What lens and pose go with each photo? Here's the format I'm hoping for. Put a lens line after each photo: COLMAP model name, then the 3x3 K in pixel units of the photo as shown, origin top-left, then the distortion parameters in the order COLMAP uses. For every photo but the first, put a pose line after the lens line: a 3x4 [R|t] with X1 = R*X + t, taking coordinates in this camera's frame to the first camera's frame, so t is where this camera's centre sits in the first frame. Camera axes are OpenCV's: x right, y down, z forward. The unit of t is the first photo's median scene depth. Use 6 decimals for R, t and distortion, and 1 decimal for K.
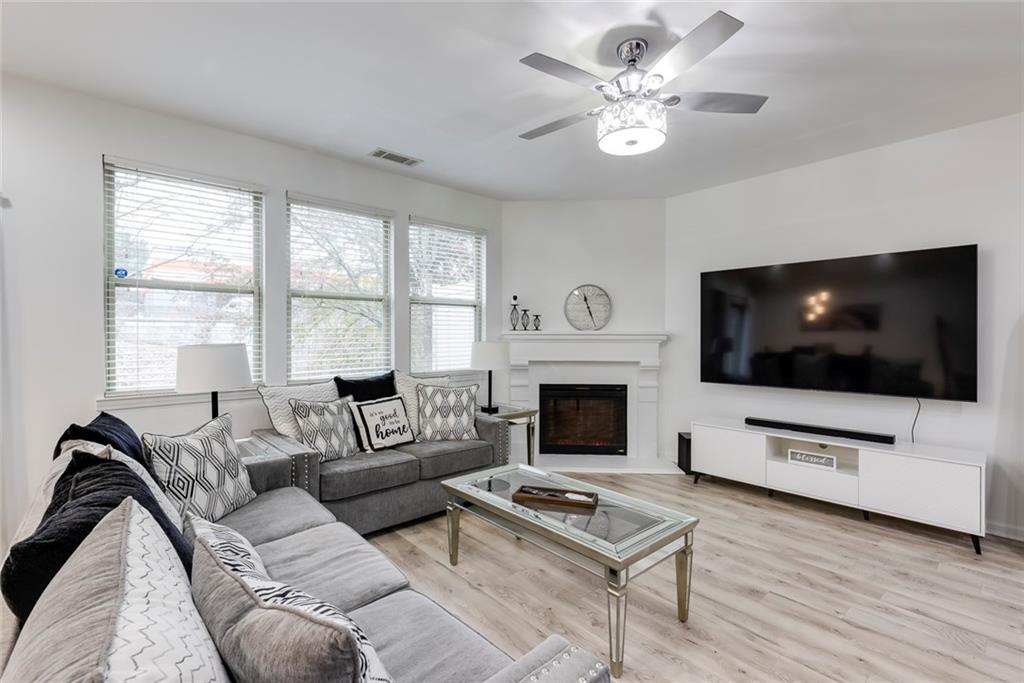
lens RADIAL K [[456.9, 0, 515.1], [0, 456.9, 338.0], [0, 0, 1]] dist [0.001926, -0.000174]
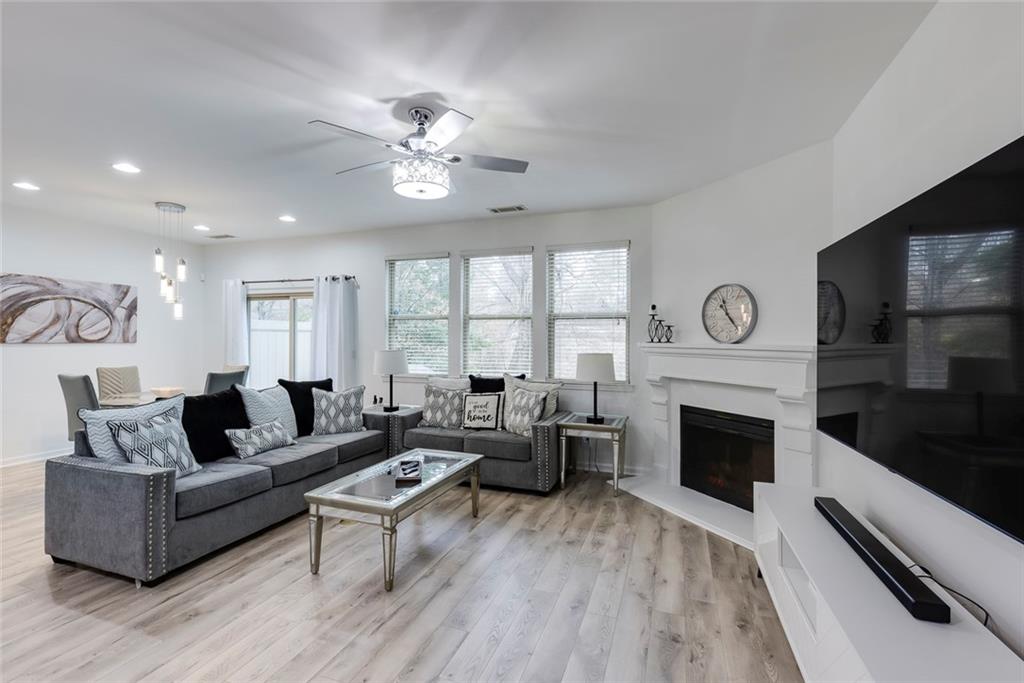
lens RADIAL K [[460.7, 0, 510.5], [0, 460.7, 338.3], [0, 0, 1]] dist [0.004055, 0.001322]
pose [[0.468745, -0.000745, -0.883333, 0.865133], [-0.010774, 0.999920, -0.006561, -0.020253], [0.883268, 0.012592, 0.468700, 0.385131]]
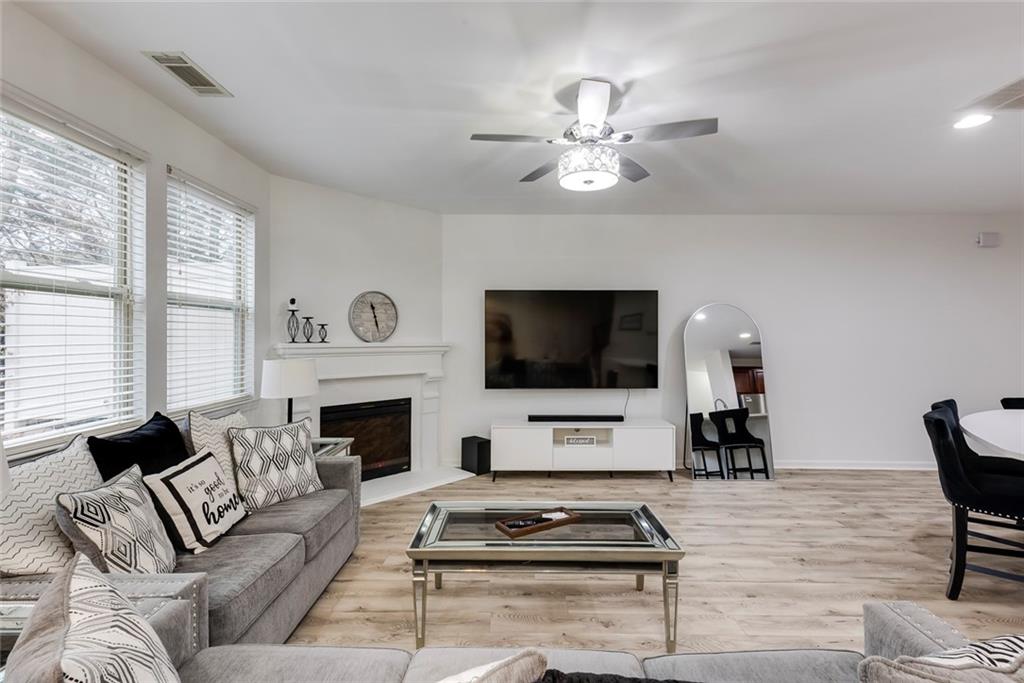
lens RADIAL K [[456.9, 0, 515.1], [0, 456.9, 338.0], [0, 0, 1]] dist [0.001926, -0.000174]
pose [[0.669908, -0.000559, 0.742444, -0.414245], [0.003175, 0.999993, -0.002113, -0.027582], [-0.742437, 0.003773, 0.669905, 0.233661]]
